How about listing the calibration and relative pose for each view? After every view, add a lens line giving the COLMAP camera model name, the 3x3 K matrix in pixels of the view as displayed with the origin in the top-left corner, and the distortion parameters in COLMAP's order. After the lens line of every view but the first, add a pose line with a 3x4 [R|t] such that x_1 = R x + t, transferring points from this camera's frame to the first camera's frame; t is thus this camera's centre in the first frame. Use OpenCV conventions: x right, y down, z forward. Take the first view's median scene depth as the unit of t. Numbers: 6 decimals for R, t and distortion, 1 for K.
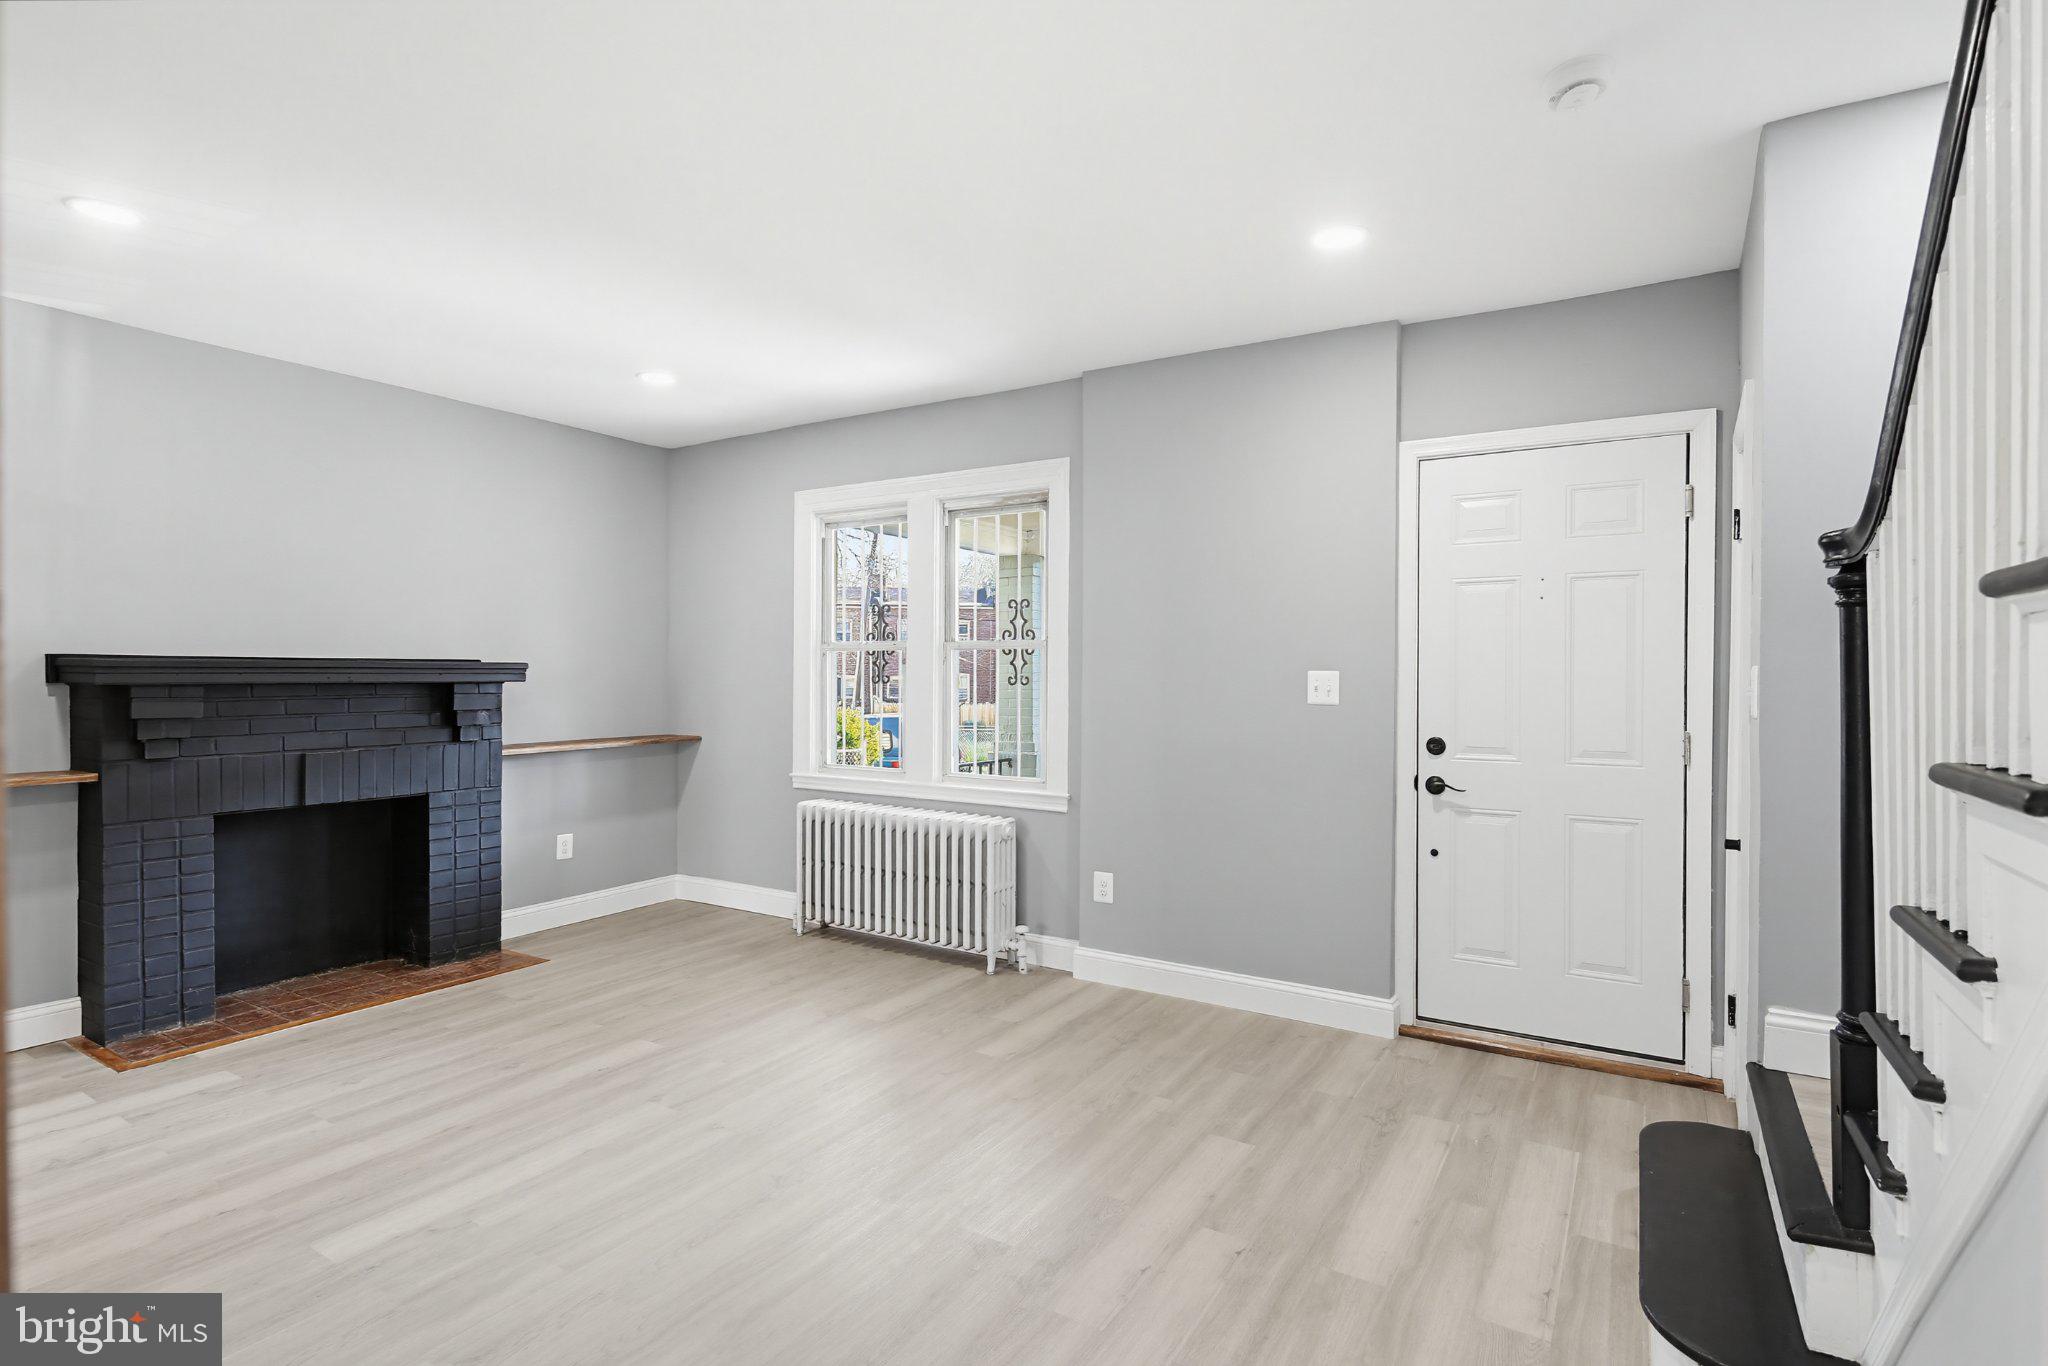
lens RADIAL K [[999.6, 0, 1024.4], [0, 999.6, 674.8], [0, 0, 1]] dist [-0.000400, -0.000100]
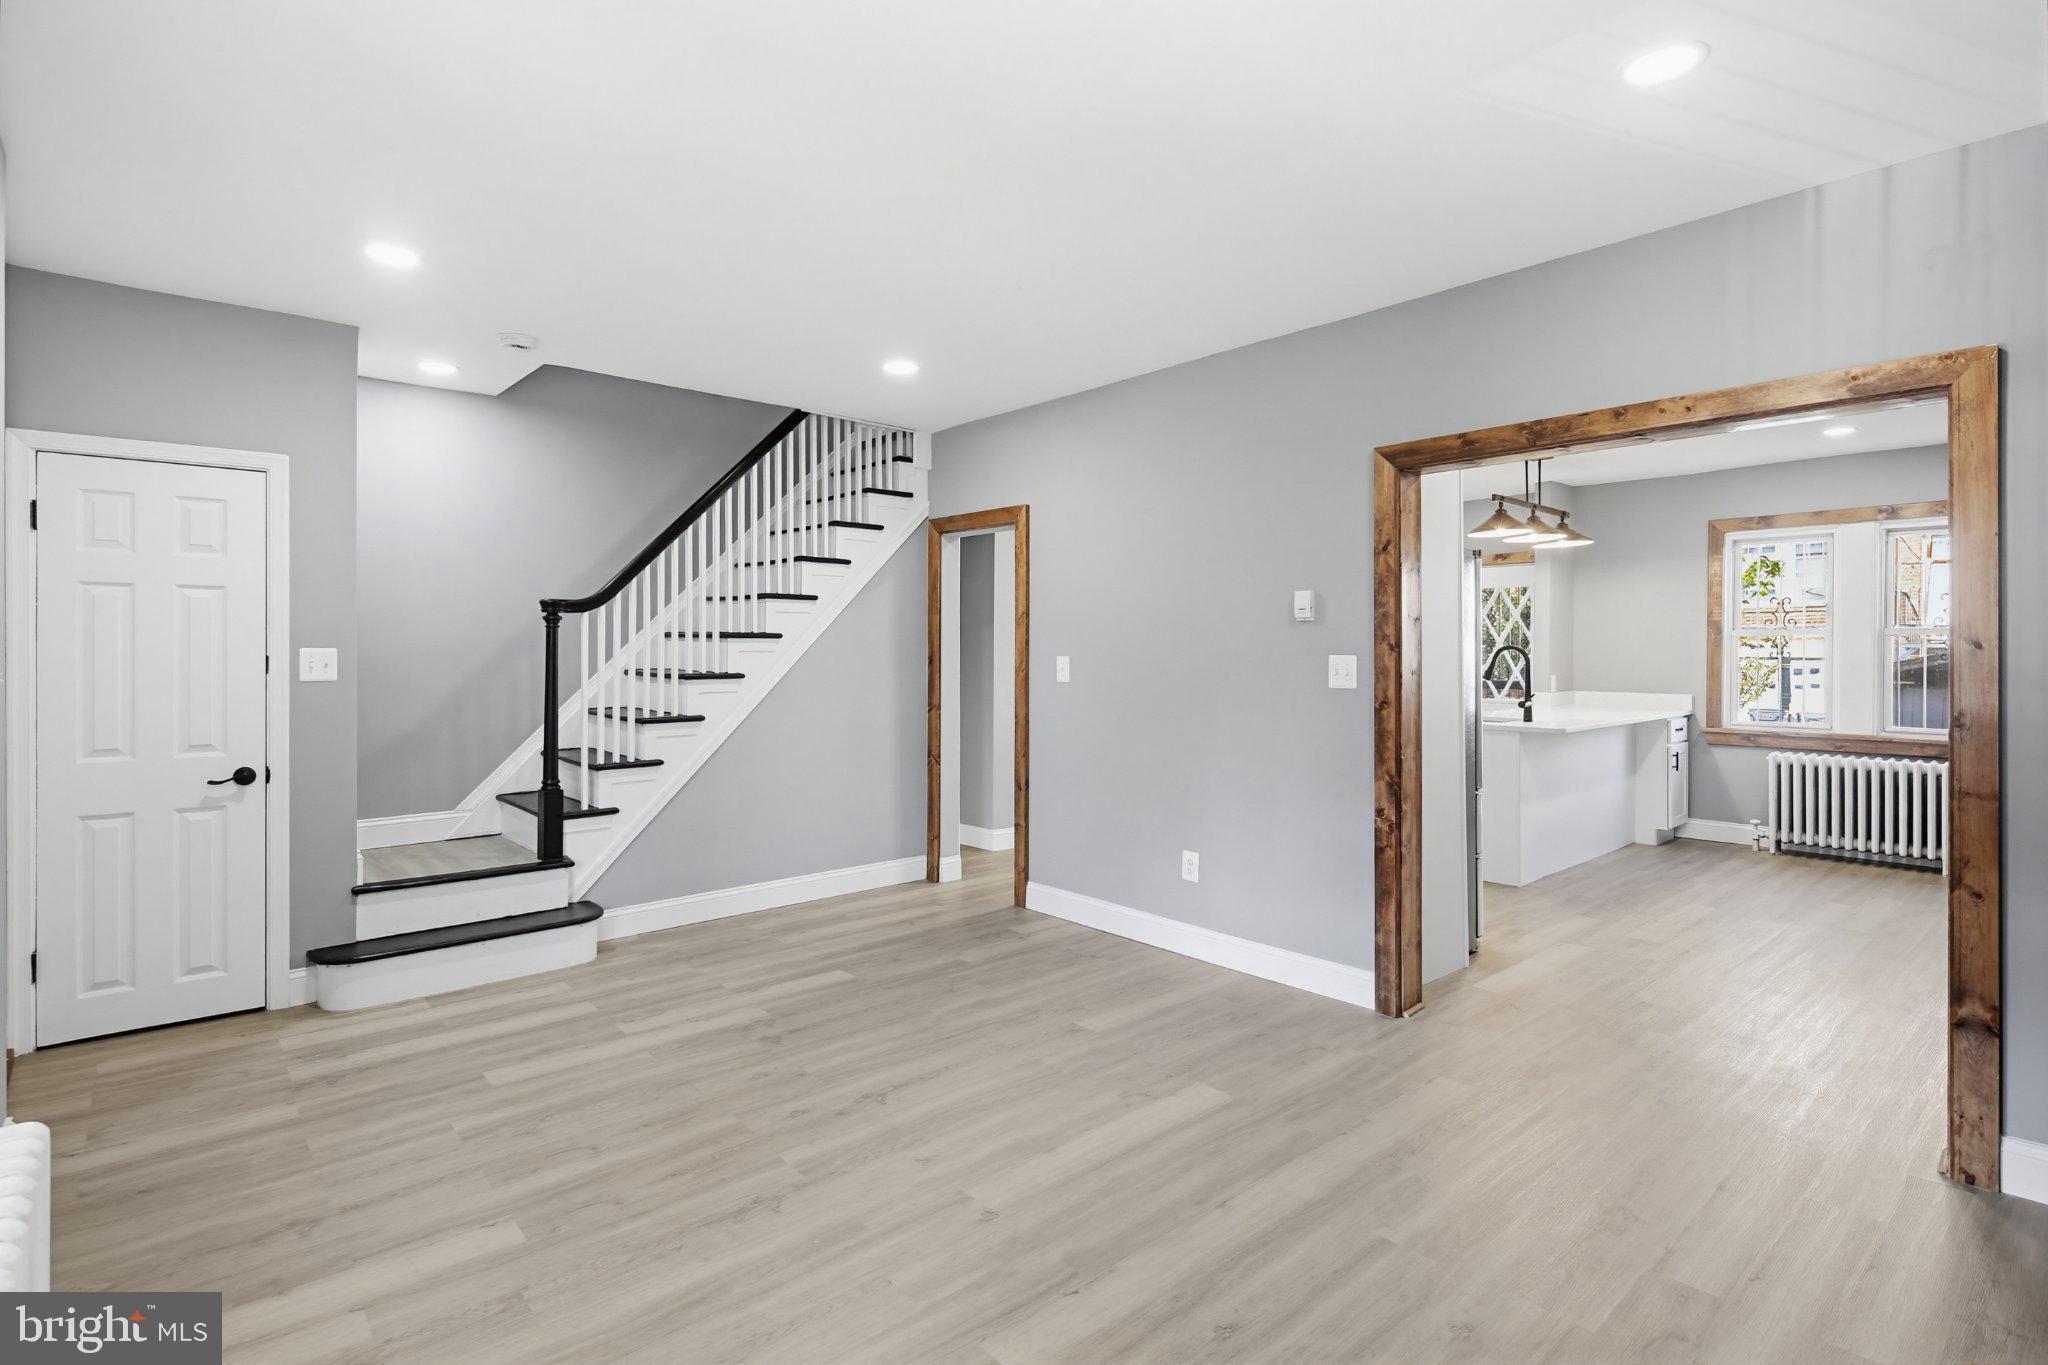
lens RADIAL K [[984.1, 0, 1027.2], [0, 984.1, 654.9], [0, 0, 1]] dist [-0.001109, -0.000232]
pose [[-0.959475, -0.004062, 0.281763, -0.446185], [-0.002404, 0.999978, 0.006228, -0.006408], [-0.281782, 0.005298, -0.959464, 1.256239]]
